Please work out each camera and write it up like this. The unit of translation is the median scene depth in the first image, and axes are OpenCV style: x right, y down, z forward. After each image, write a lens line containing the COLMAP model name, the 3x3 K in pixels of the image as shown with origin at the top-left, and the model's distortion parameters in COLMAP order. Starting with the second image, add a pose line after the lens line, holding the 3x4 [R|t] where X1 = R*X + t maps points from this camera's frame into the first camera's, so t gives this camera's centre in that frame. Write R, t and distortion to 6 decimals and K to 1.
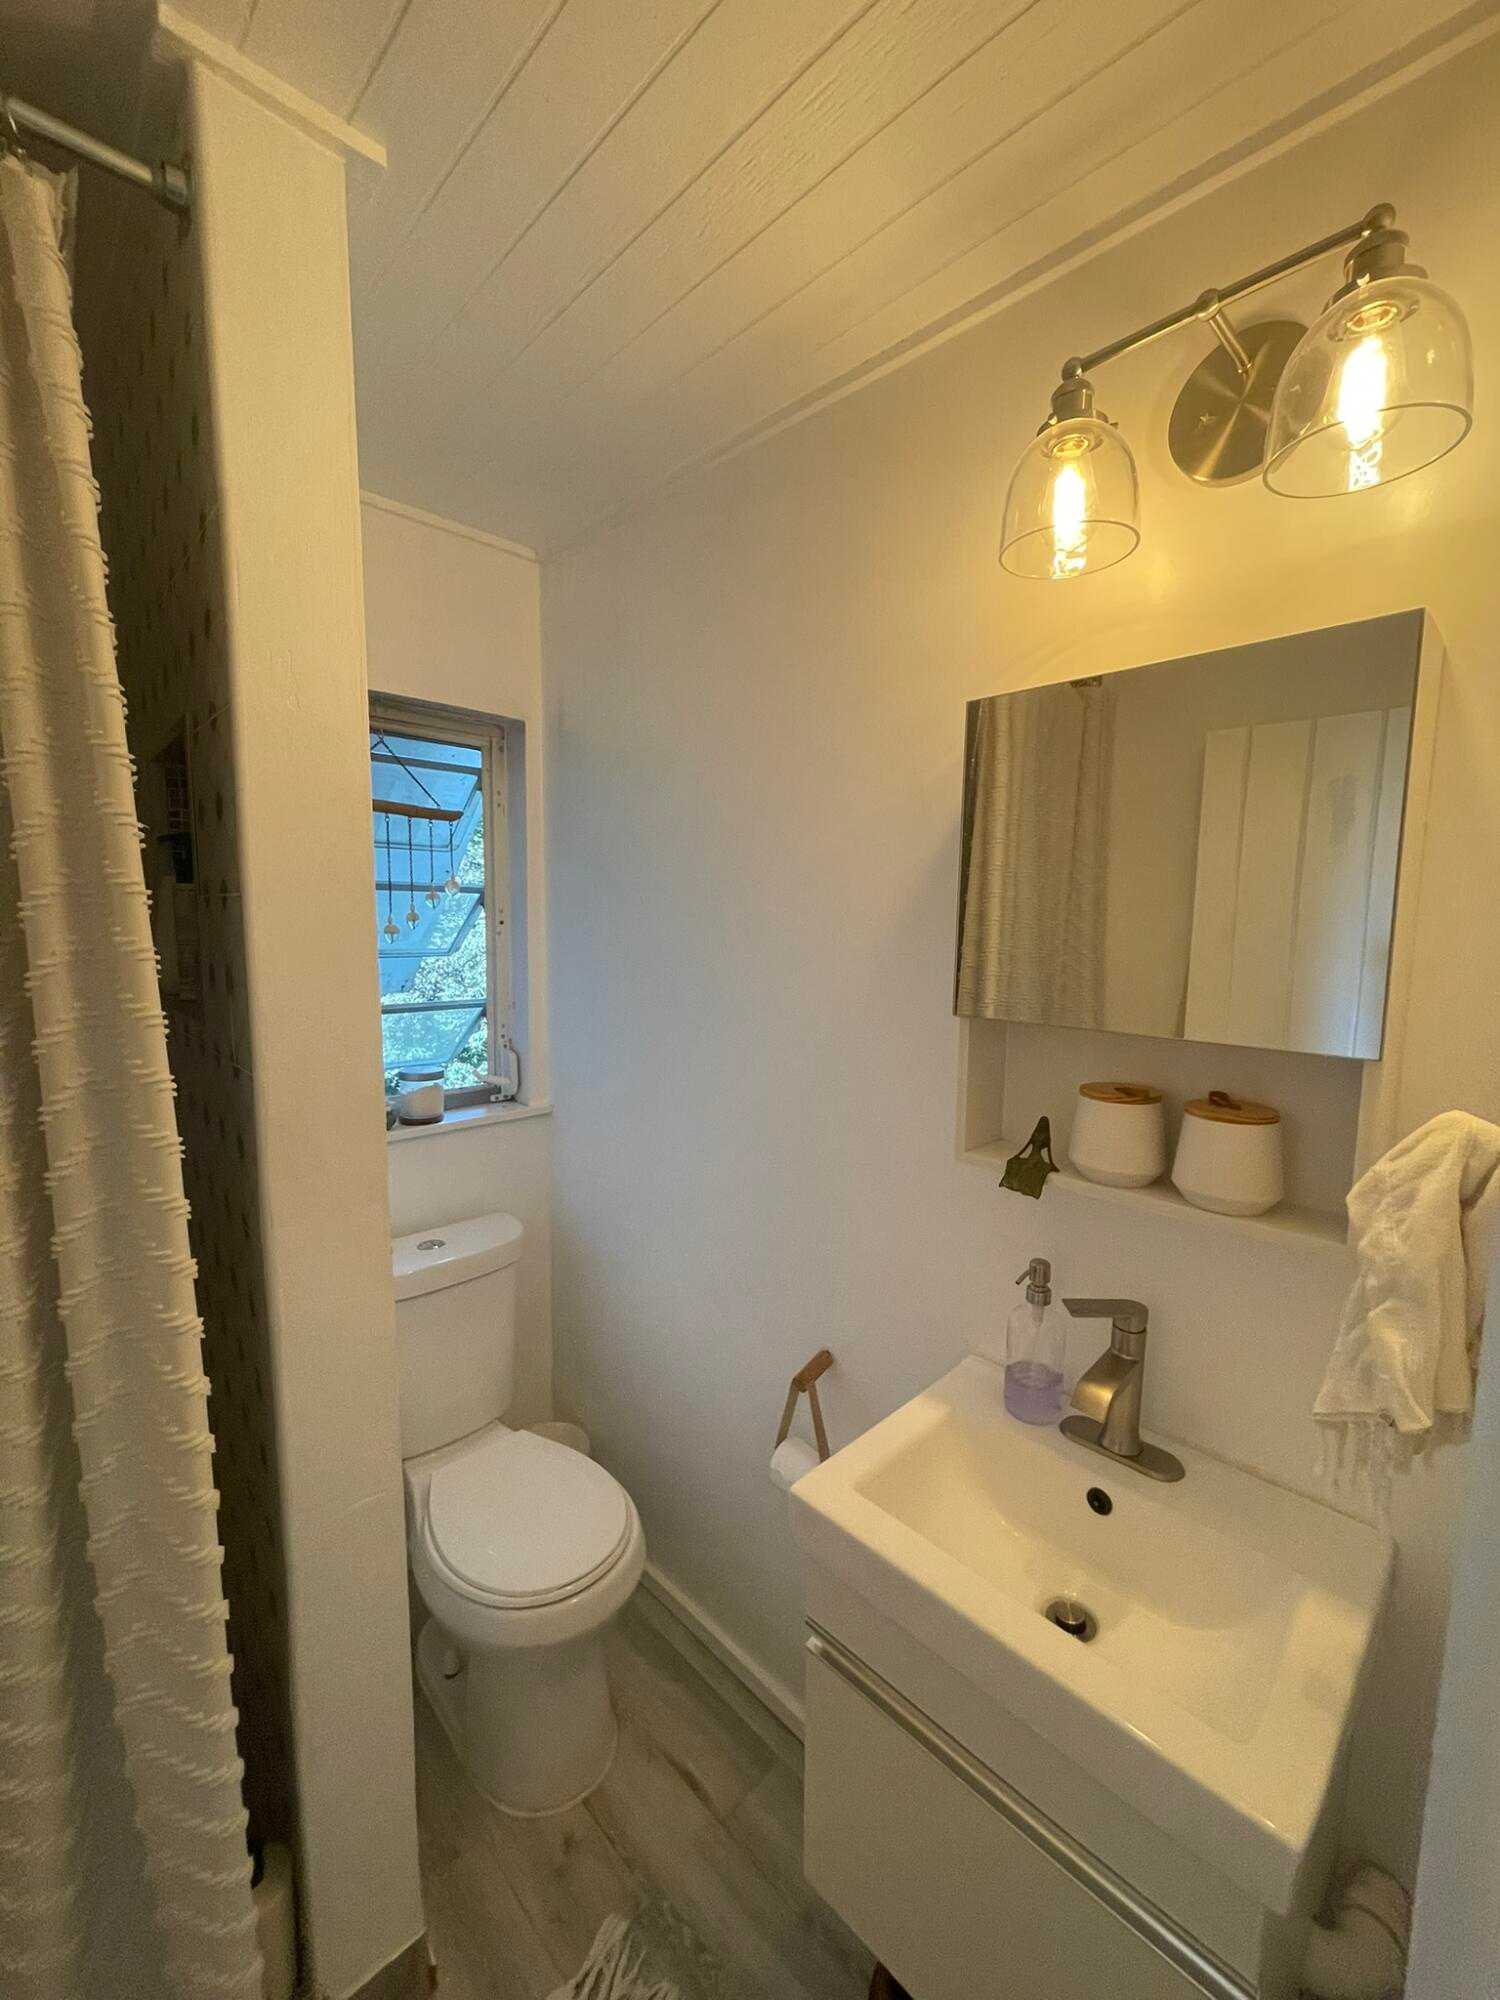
lens RADIAL K [[812.8, 0, 750.0], [0, 812.8, 1000.0], [0, 0, 1]] dist [-0.004790, -0.000921]
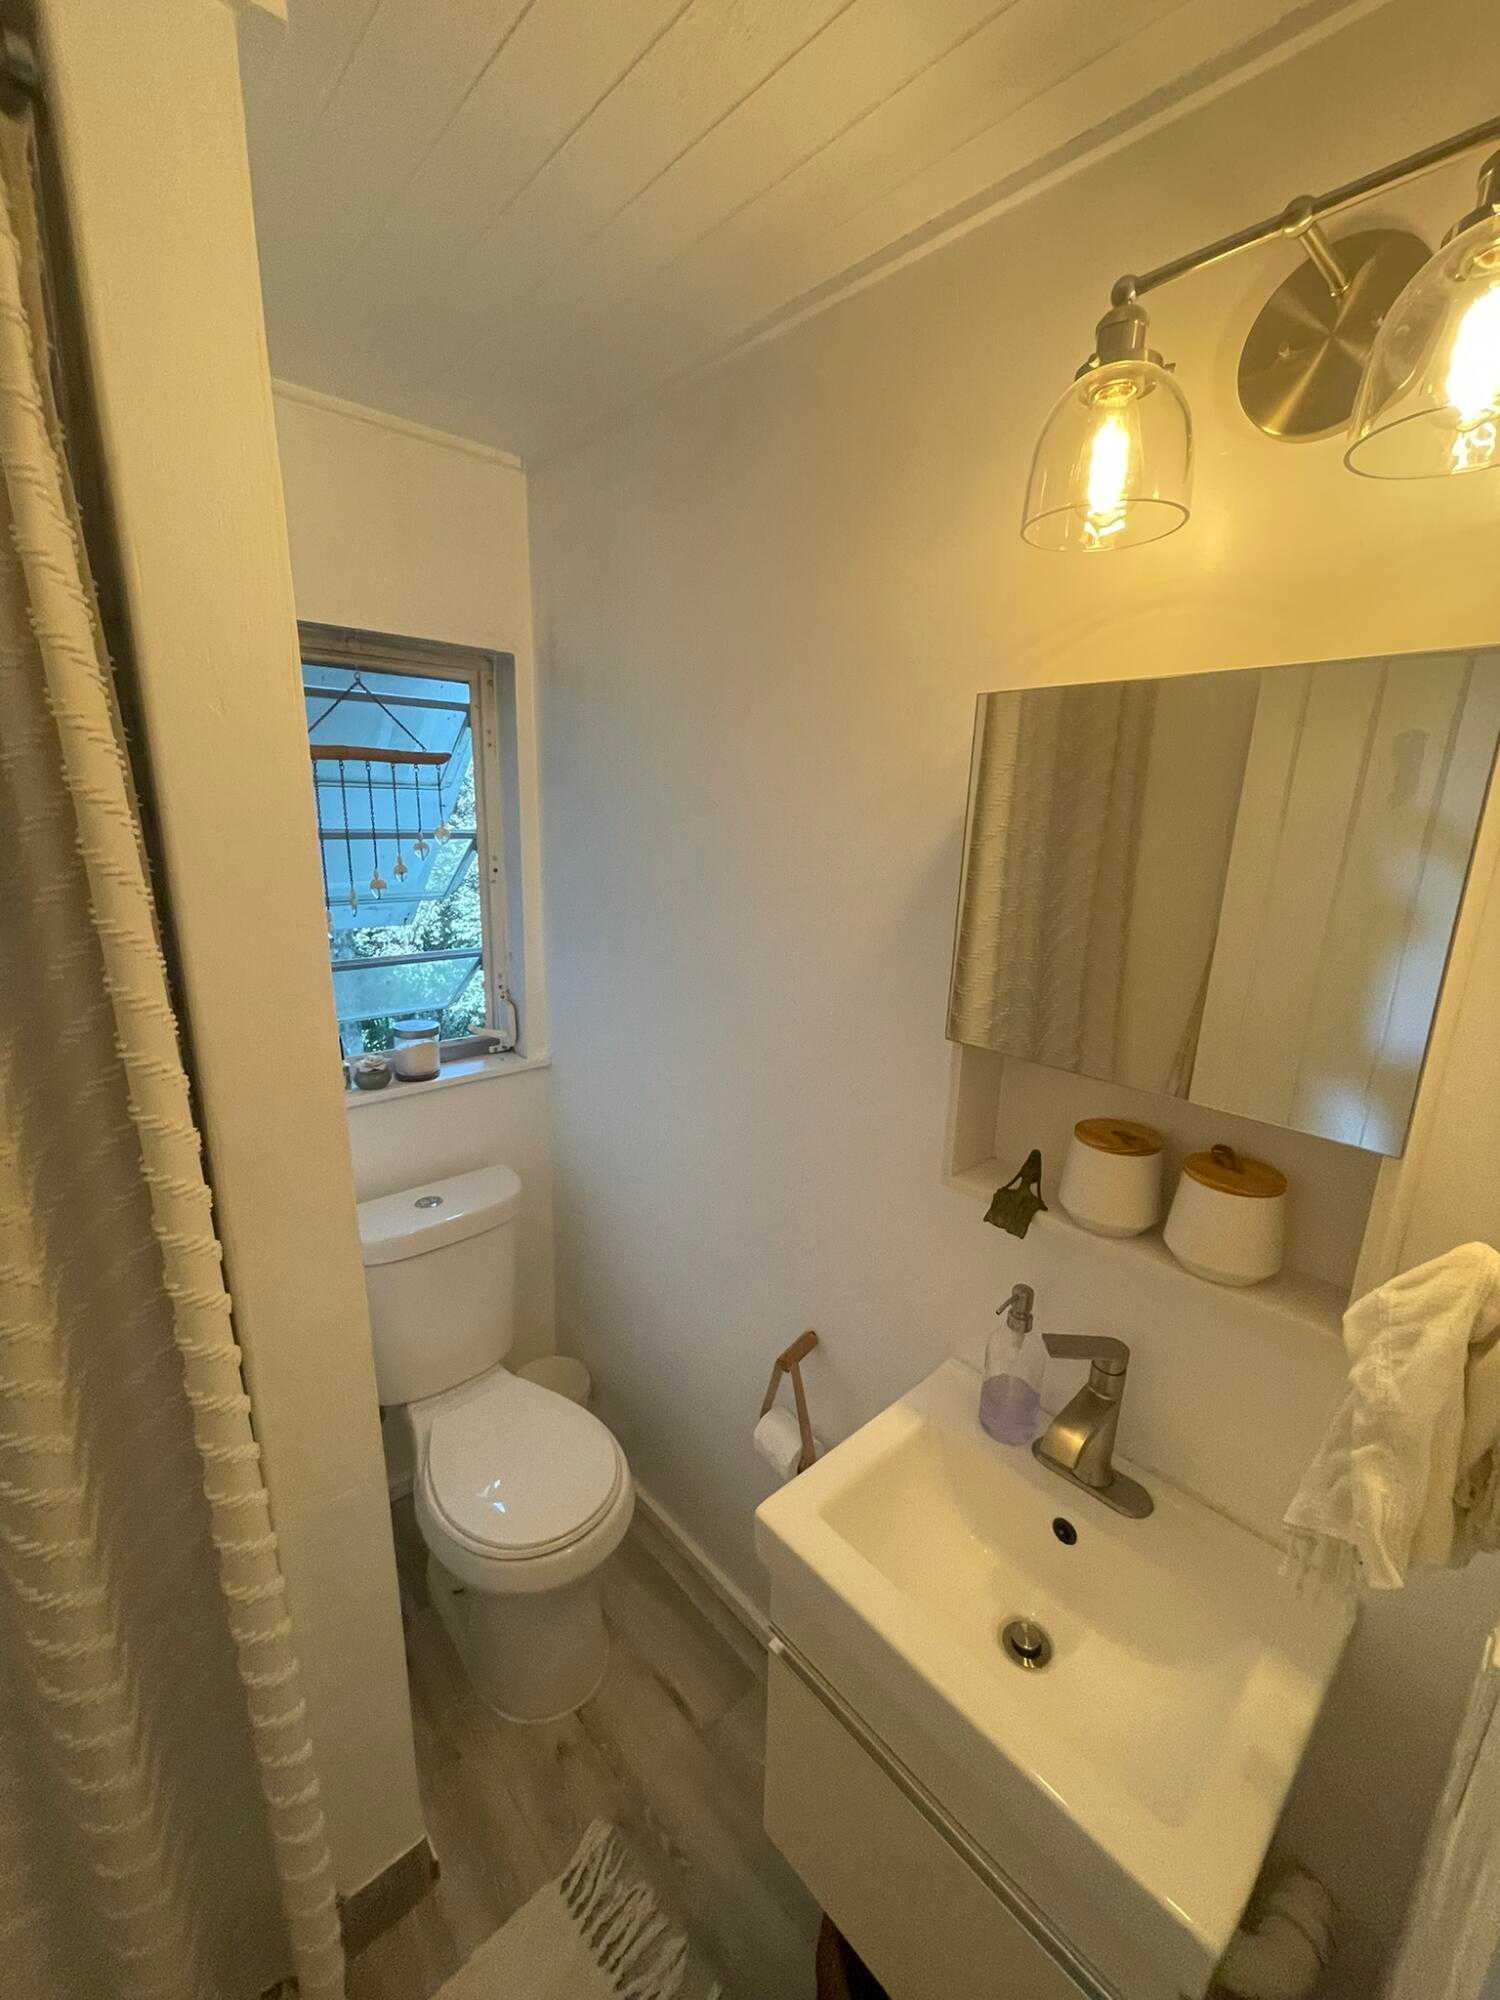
lens RADIAL K [[812.8, 0, 750.0], [0, 812.8, 1000.0], [0, 0, 1]] dist [-0.004790, -0.000921]
pose [[0.999269, 0.022878, -0.030631, 0.055210], [-0.018637, 0.991047, 0.132206, -0.151852], [0.033382, -0.131539, 0.990749, 0.076374]]
